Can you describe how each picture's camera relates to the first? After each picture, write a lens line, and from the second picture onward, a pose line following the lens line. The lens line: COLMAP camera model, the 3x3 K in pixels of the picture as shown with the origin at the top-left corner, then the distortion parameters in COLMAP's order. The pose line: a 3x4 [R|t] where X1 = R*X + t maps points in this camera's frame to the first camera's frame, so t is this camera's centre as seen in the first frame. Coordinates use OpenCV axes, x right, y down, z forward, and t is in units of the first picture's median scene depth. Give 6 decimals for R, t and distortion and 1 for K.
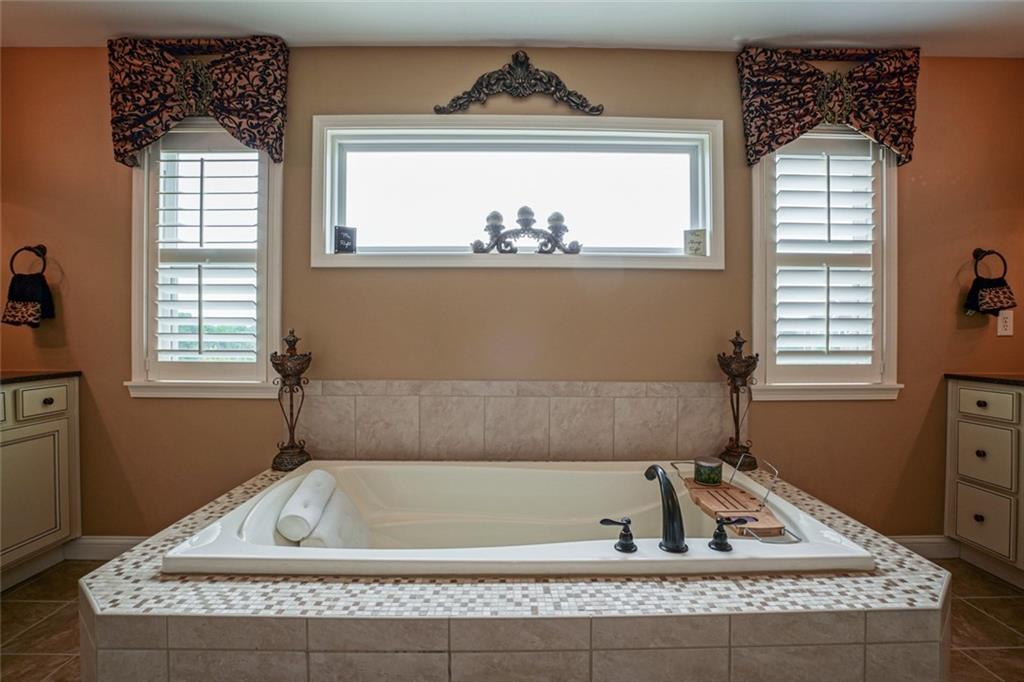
lens RADIAL K [[483.3, 0, 514.1], [0, 483.3, 334.6], [0, 0, 1]] dist [-0.049539, 0.018768]
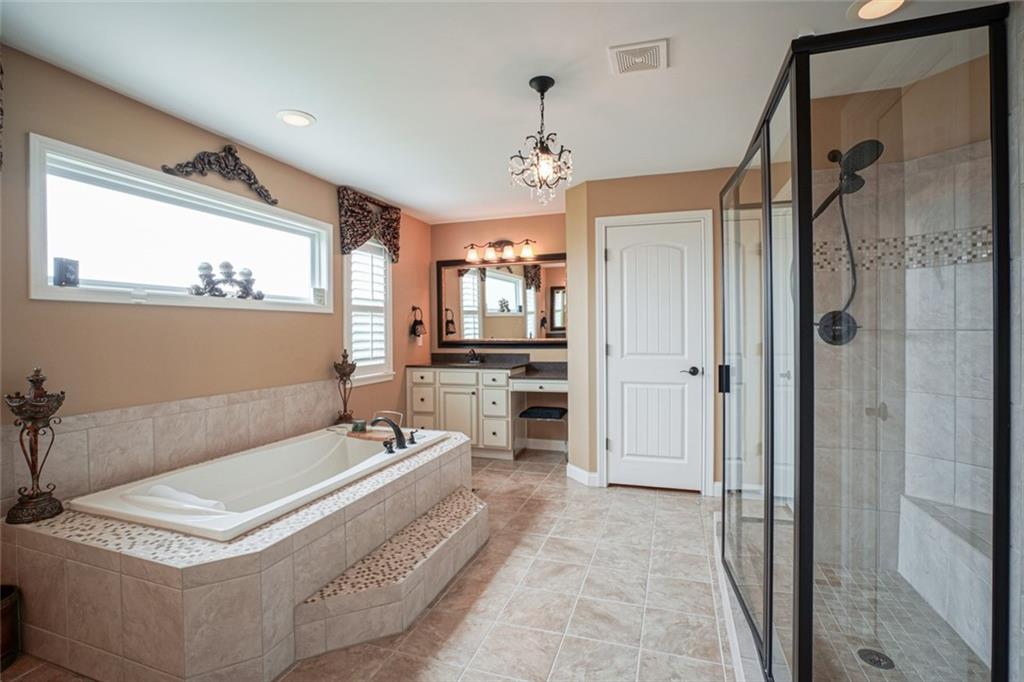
lens RADIAL K [[483.3, 0, 514.0], [0, 483.3, 334.3], [0, 0, 1]] dist [-0.049539, 0.018768]
pose [[0.330590, -0.014267, 0.943667, -0.963995], [0.009154, 0.999887, 0.011910, -0.075663], [-0.943730, 0.004701, 0.330683, -0.173413]]
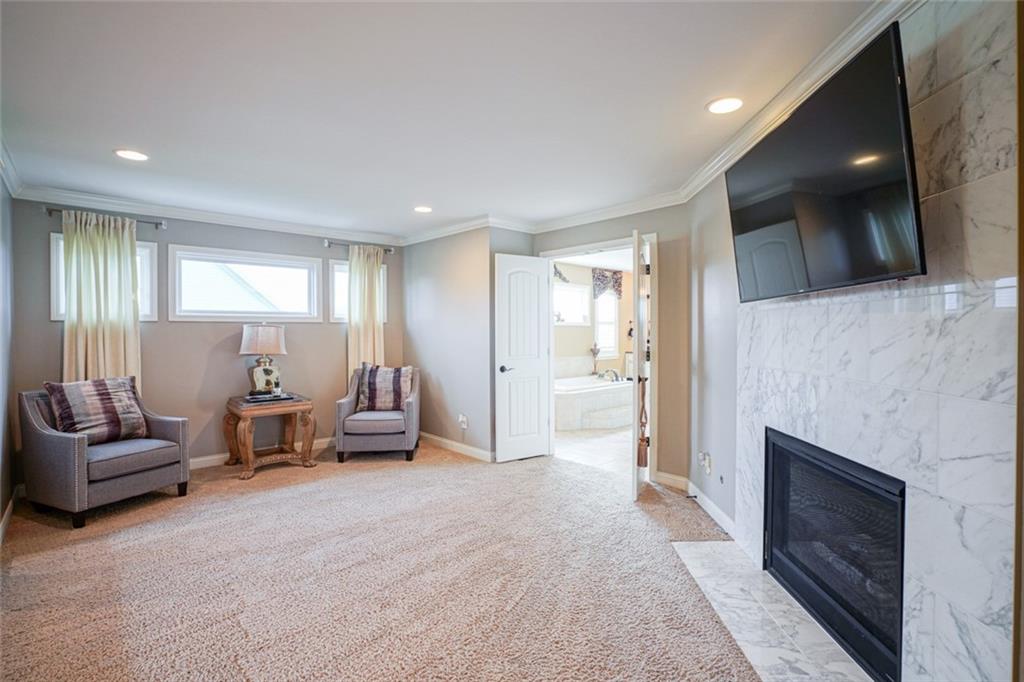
lens RADIAL K [[483.3, 0, 517.5], [0, 483.3, 339.5], [0, 0, 1]] dist [-0.049539, 0.018768]
pose [[0.733131, -0.018479, 0.679836, -2.575153], [0.007335, 0.999788, 0.019265, -0.107429], [-0.680048, -0.009137, 0.733111, -1.403191]]
